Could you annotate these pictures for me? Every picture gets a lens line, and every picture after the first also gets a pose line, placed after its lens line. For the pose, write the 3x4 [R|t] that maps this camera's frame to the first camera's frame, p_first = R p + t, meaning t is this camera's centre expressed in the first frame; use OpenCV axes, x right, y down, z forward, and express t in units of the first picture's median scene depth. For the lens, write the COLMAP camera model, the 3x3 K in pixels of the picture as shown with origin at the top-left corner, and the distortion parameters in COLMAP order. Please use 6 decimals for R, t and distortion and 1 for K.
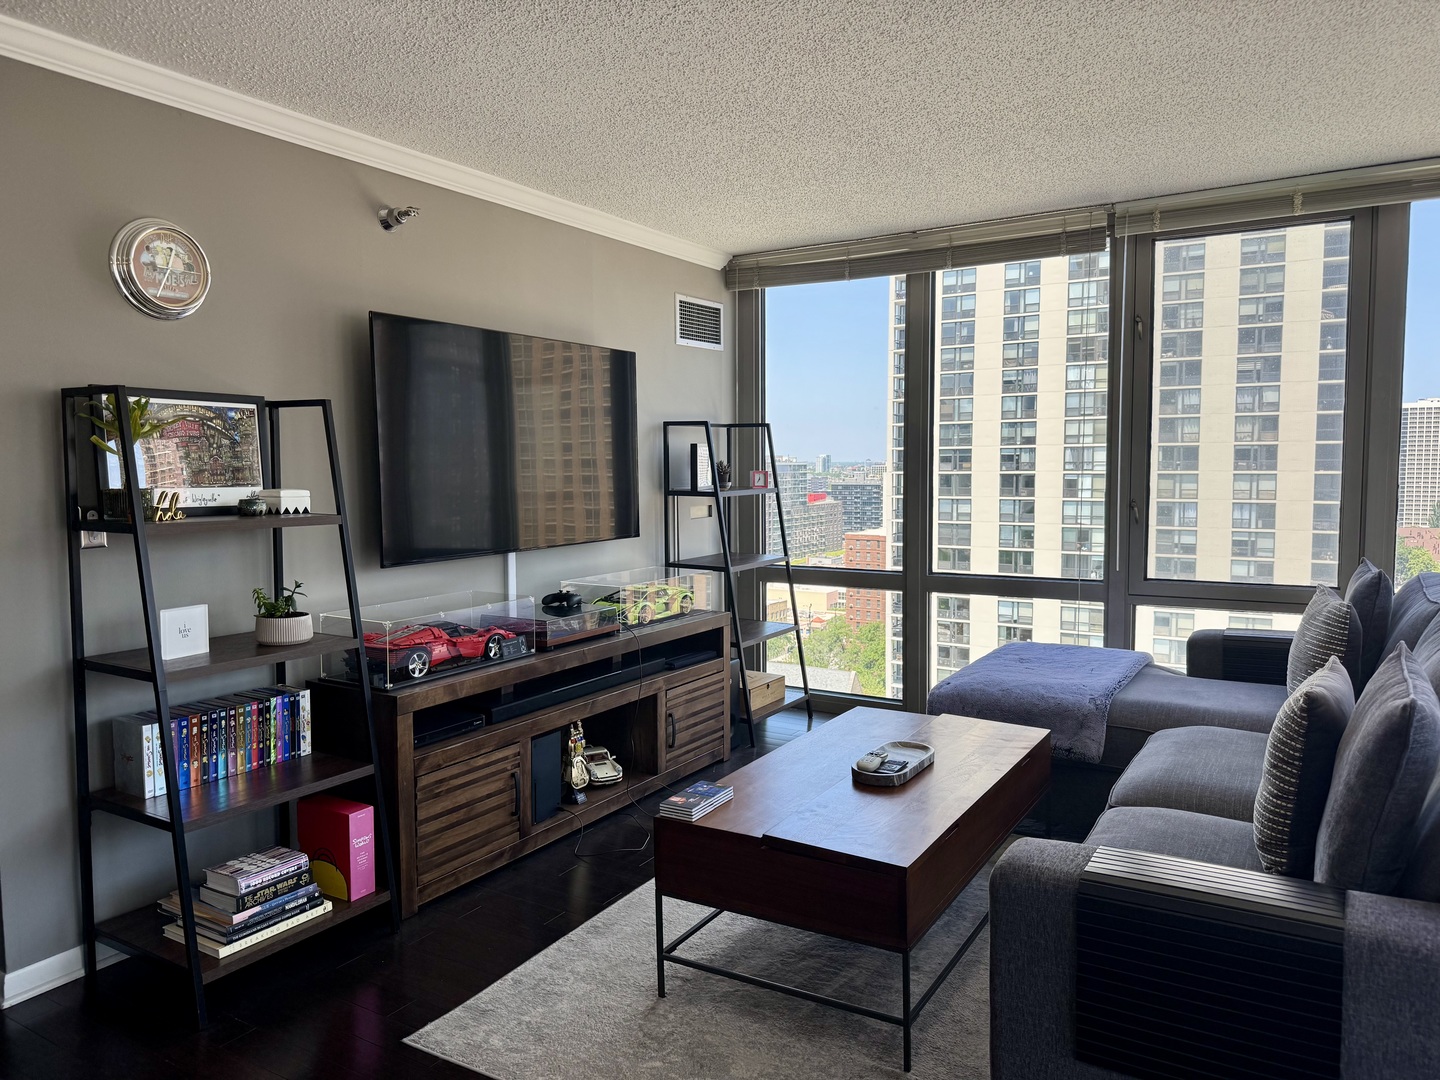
lens RADIAL K [[1018.6, 0, 727.3], [0, 1018.6, 546.3], [0, 0, 1]] dist [0.046758, -0.047685]
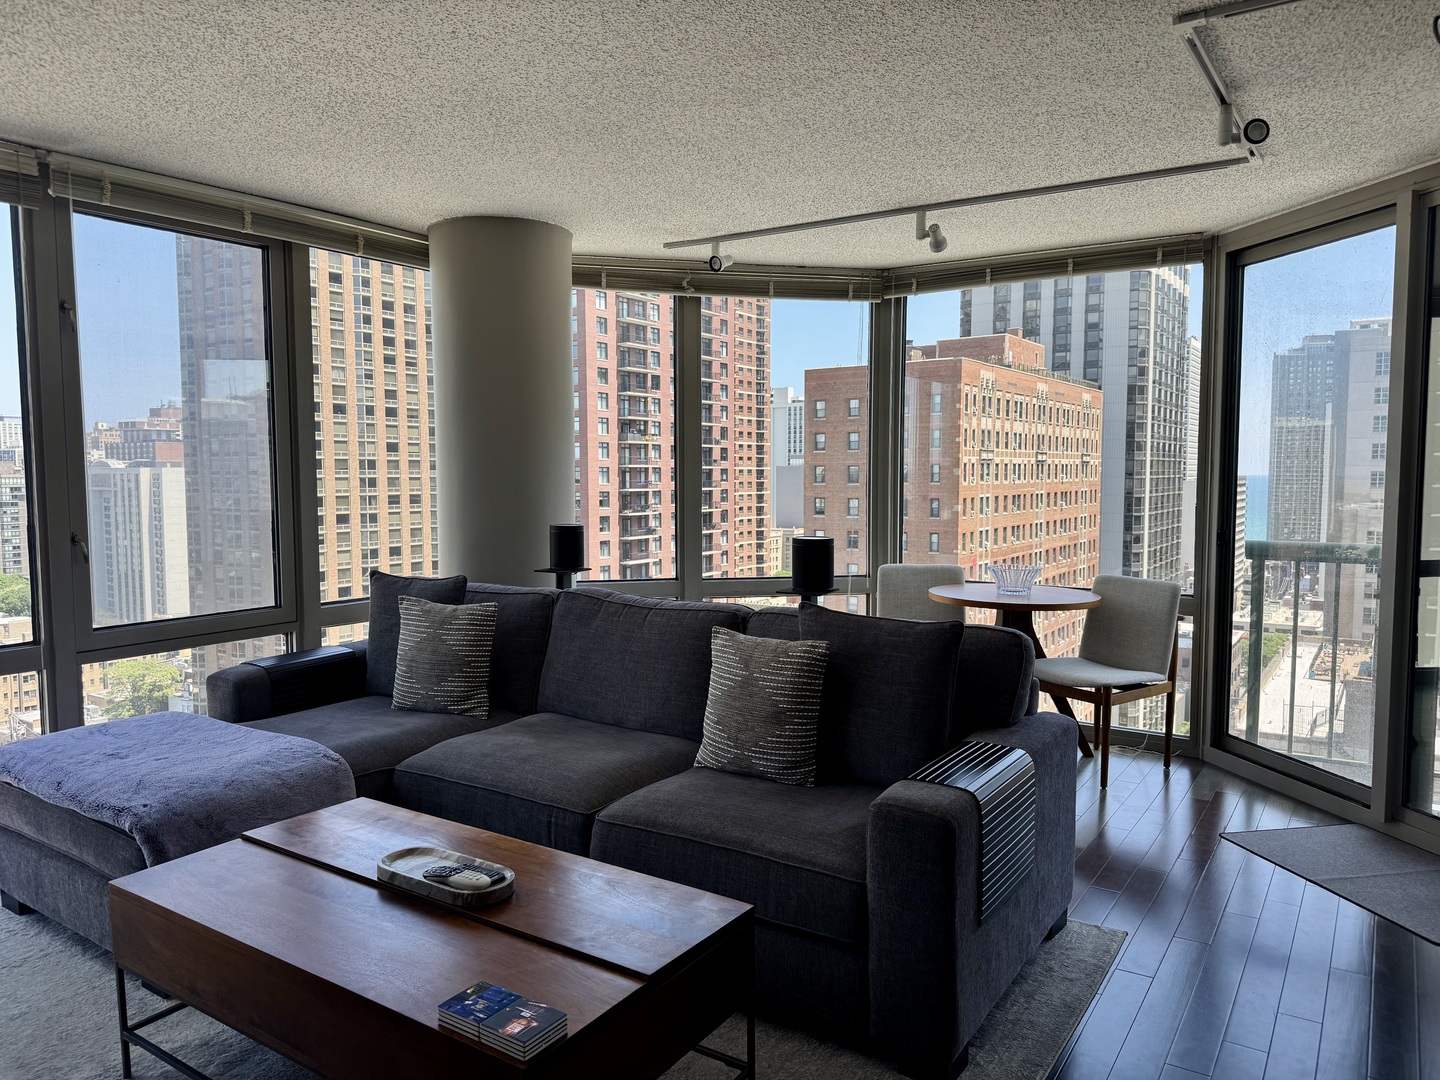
lens RADIAL K [[1018.6, 0, 709.8], [0, 1018.6, 539.3], [0, 0, 1]] dist [0.046758, -0.047685]
pose [[0.051548, -0.058704, 0.996944, -0.426049], [0.087867, 0.994666, 0.054027, -0.046410], [-0.994798, 0.084813, 0.056431, 0.539897]]
